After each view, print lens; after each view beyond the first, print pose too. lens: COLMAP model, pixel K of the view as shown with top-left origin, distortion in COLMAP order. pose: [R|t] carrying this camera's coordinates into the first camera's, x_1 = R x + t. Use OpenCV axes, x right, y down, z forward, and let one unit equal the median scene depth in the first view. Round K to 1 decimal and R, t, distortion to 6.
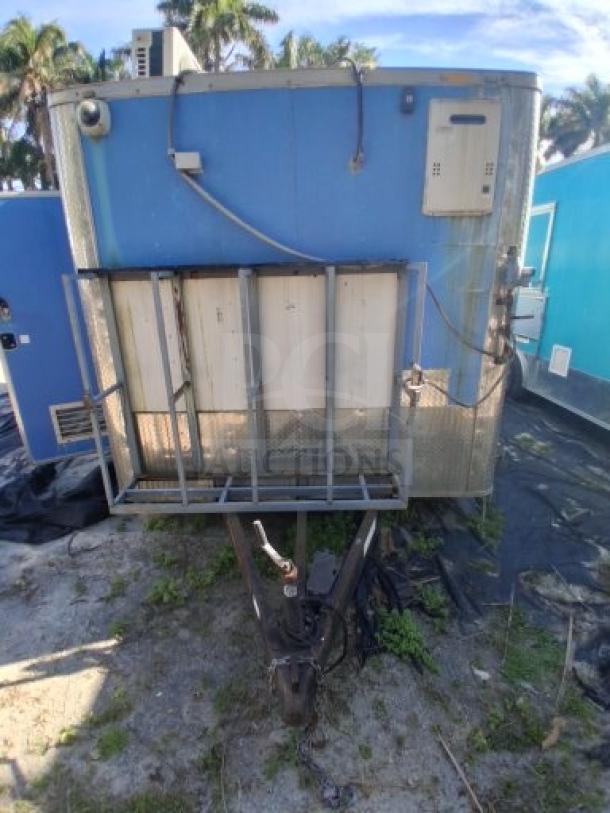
lens RADIAL K [[409.9, 0, 291.8], [0, 409.9, 410.4], [0, 0, 1]] dist [0.016090, -0.046325]
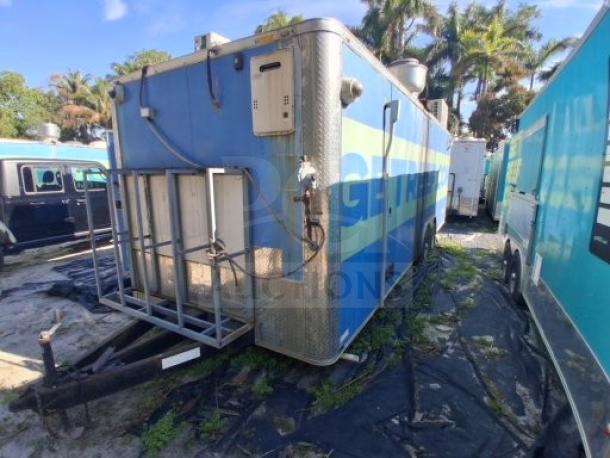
lens RADIAL K [[303.7, 0, 305.9], [0, 303.7, 233.7], [0, 0, 1]] dist [0.015146, -0.049820]
pose [[0.872844, 0.115124, -0.474225, 0.828044], [-0.176783, 0.980363, -0.087388, -0.074930], [0.454852, 0.160111, 0.876056, 0.188498]]
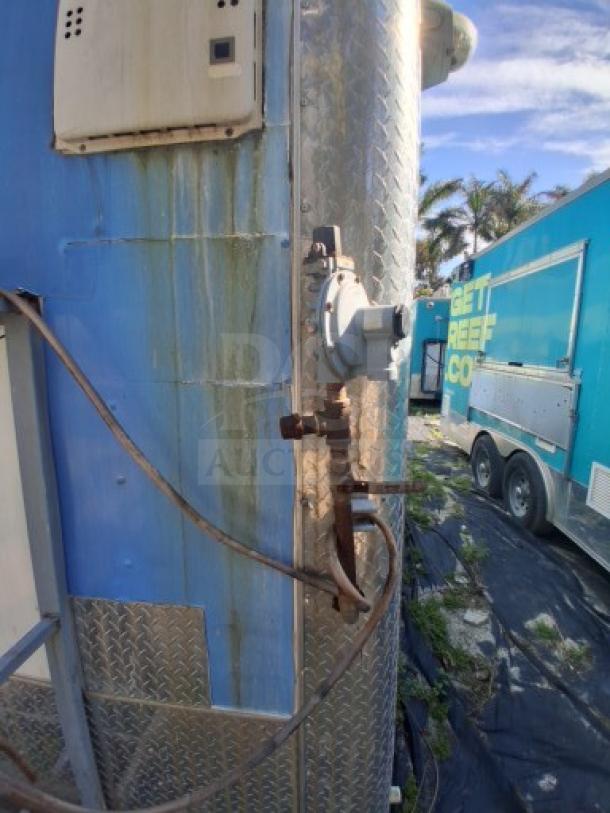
lens RADIAL K [[404.7, 0, 304.4], [0, 404.7, 409.0], [0, 0, 1]] dist [0.015146, -0.049820]
pose [[0.994104, 0.045770, -0.098297, 0.457224], [-0.061026, 0.985505, -0.158291, -0.197233], [0.089627, 0.163356, 0.982487, 0.614364]]
